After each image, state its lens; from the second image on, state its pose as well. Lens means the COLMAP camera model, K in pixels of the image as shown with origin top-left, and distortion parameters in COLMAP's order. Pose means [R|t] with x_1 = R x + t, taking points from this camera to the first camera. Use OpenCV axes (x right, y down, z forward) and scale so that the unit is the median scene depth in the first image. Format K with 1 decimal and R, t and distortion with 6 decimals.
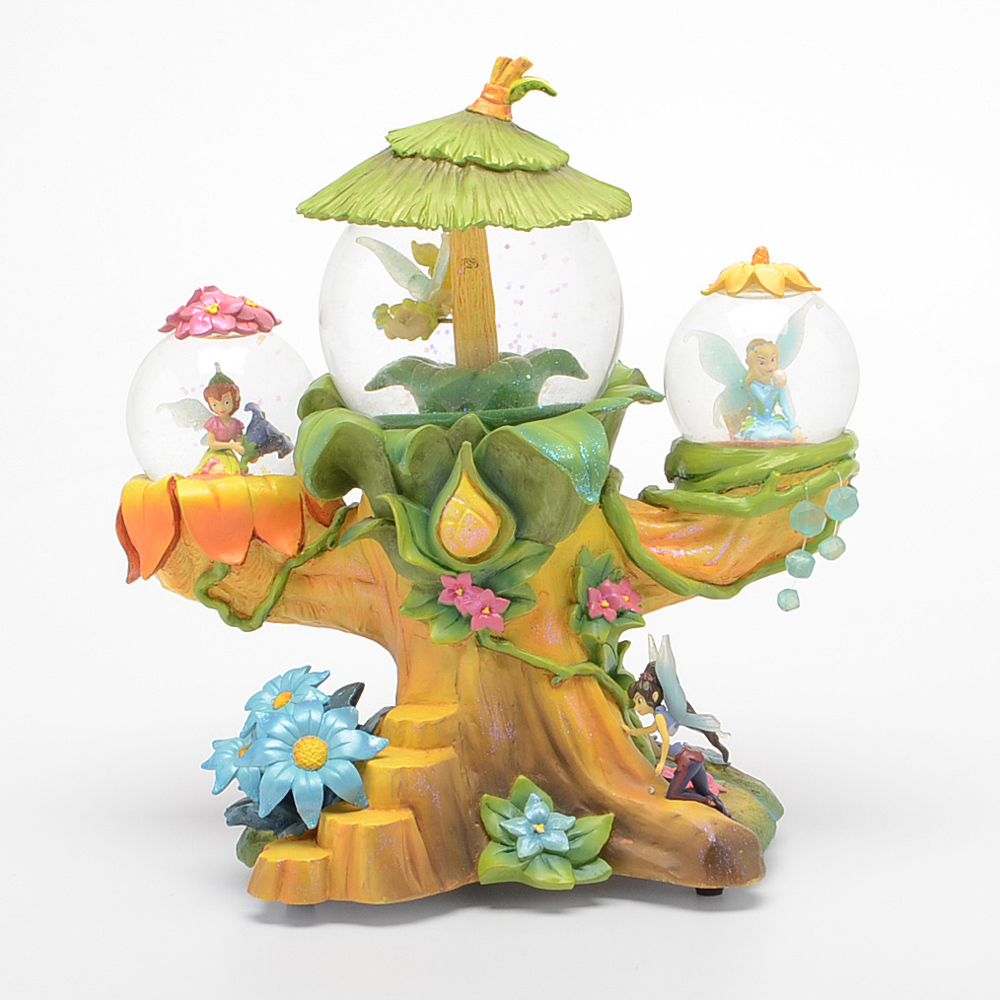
lens RADIAL K [[3369.5, 0, 500.0], [0, 3369.5, 500.0], [0, 0, 1]] dist [0.001313, -0.027495]
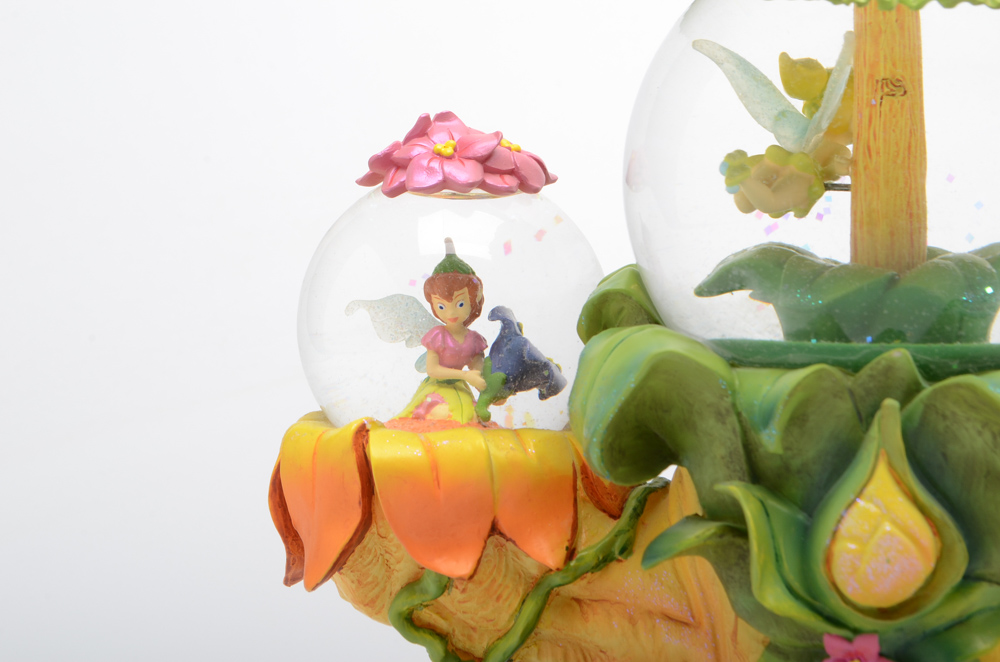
lens RADIAL K [[2345.5, 0, 500.0], [0, 2345.5, 331.0], [0, 0, 1]] dist [0.049873, 0.474488]
pose [[0.996304, 0.054871, -0.066087, -0.046607], [-0.056129, 0.998273, -0.017326, -0.017529], [0.065022, 0.020971, 0.997663, 0.588146]]
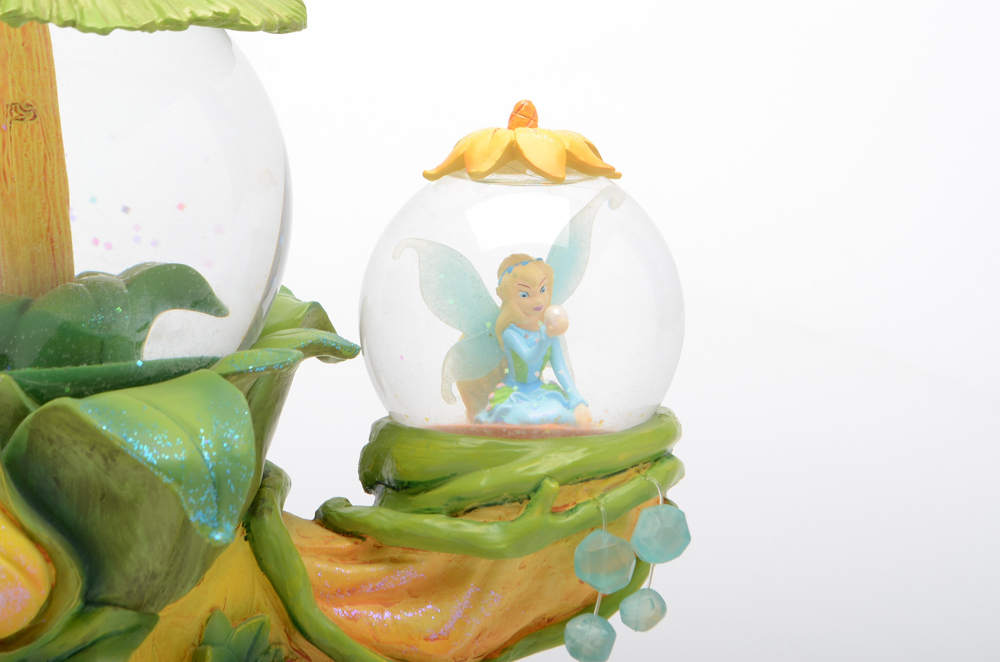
lens RADIAL K [[2345.5, 0, 500.0], [0, 2345.5, 331.0], [0, 0, 1]] dist [0.049873, 0.474488]
pose [[0.994854, 0.012273, 0.100577, 0.031904], [-0.007704, 0.998926, -0.045695, -0.015324], [-0.101030, 0.044685, 0.993879, 0.591252]]
